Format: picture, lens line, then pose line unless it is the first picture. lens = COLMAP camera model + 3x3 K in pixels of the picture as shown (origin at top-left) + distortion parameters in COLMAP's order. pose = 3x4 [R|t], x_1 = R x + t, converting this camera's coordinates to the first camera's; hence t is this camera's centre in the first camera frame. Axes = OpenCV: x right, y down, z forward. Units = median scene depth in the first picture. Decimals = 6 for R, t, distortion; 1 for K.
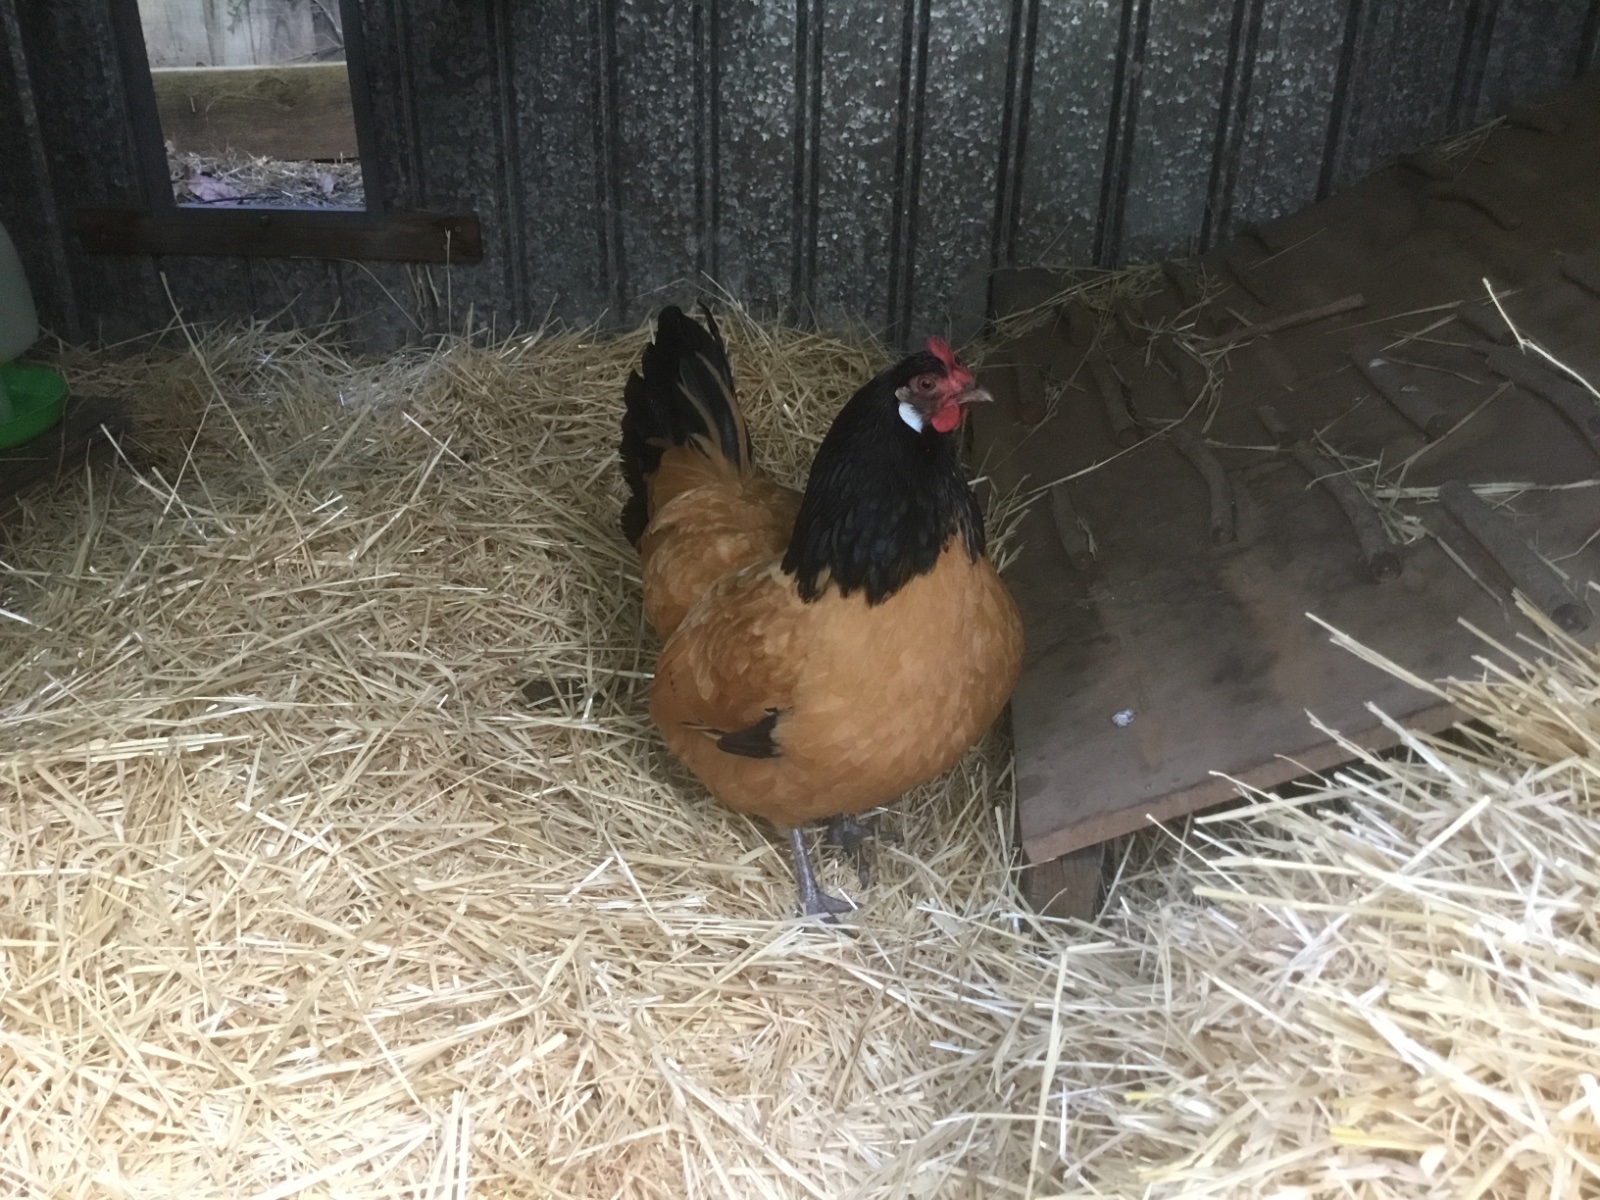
lens RADIAL K [[1449.9, 0, 790.0], [0, 1449.9, 605.0], [0, 0, 1]] dist [0.089258, -0.194453]
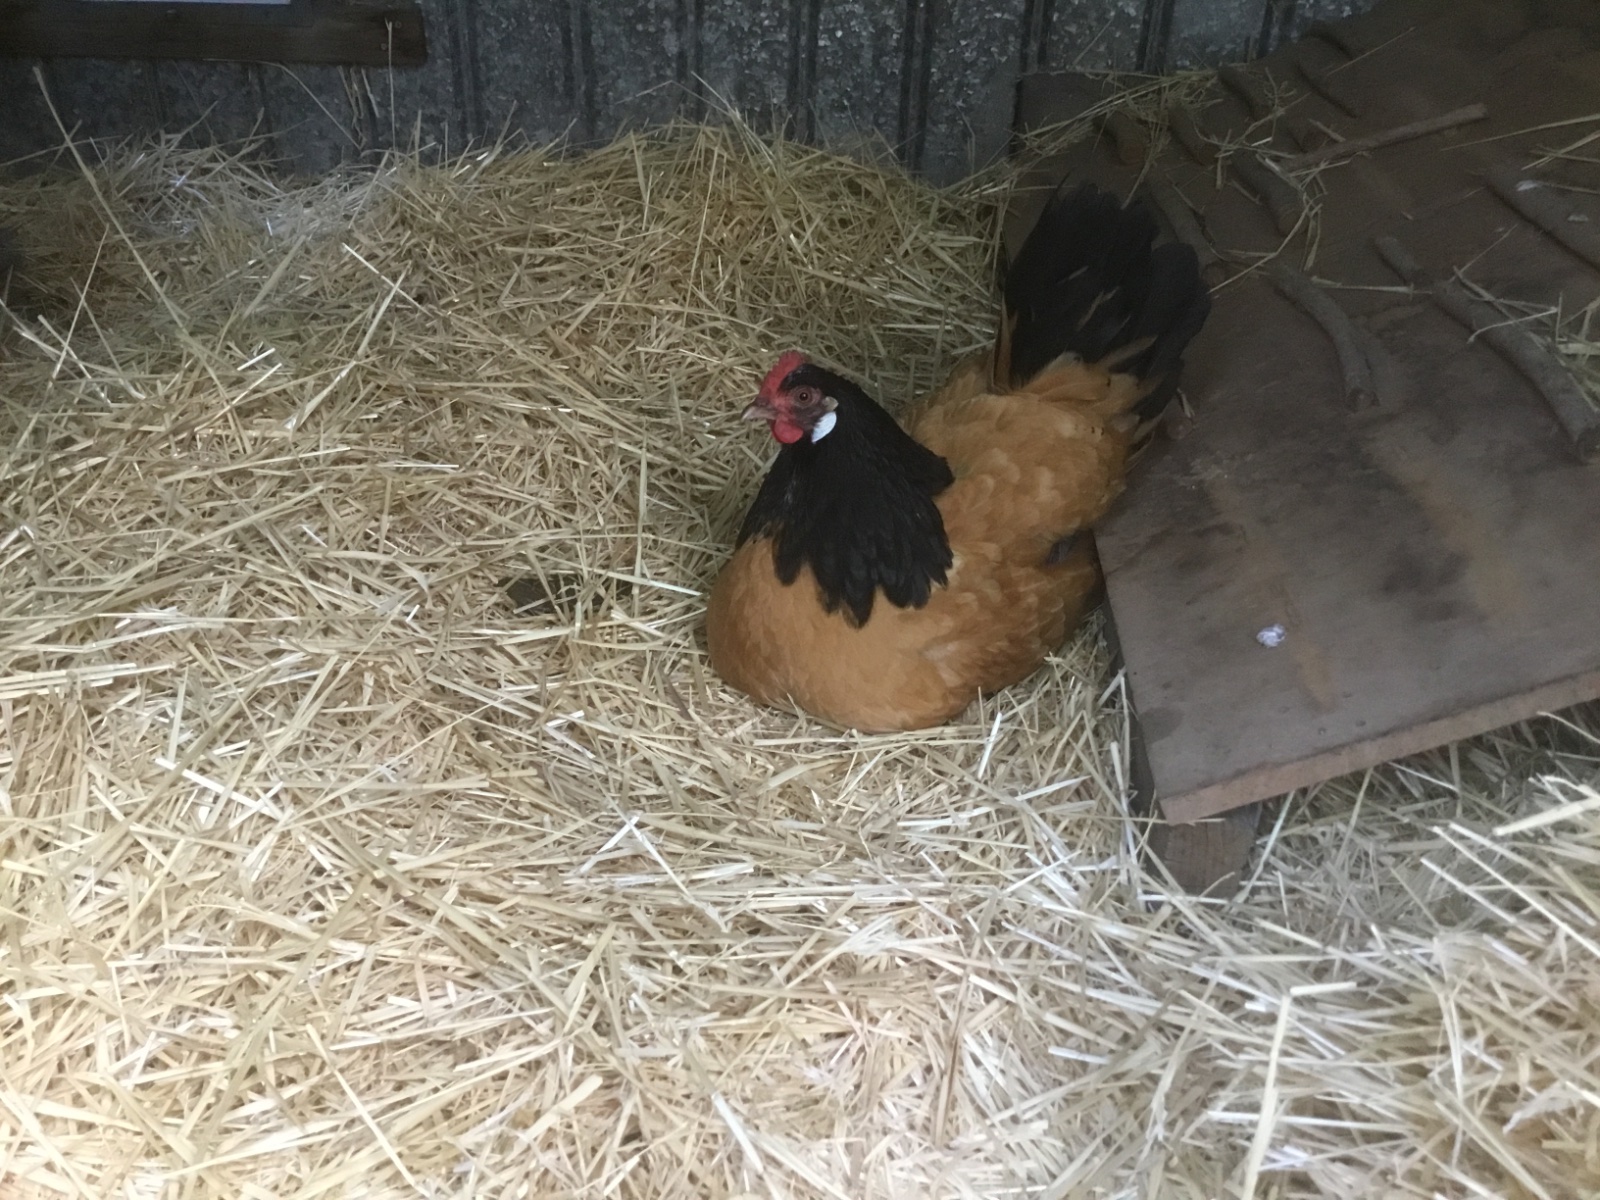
lens RADIAL K [[1449.9, 0, 800.8], [0, 1449.9, 609.0], [0, 0, 1]] dist [0.089258, -0.194453]
pose [[0.999135, -0.010597, 0.040223, -0.052096], [0.005859, 0.993218, 0.116120, -0.026889], [-0.041181, -0.115784, 0.992420, 0.175872]]
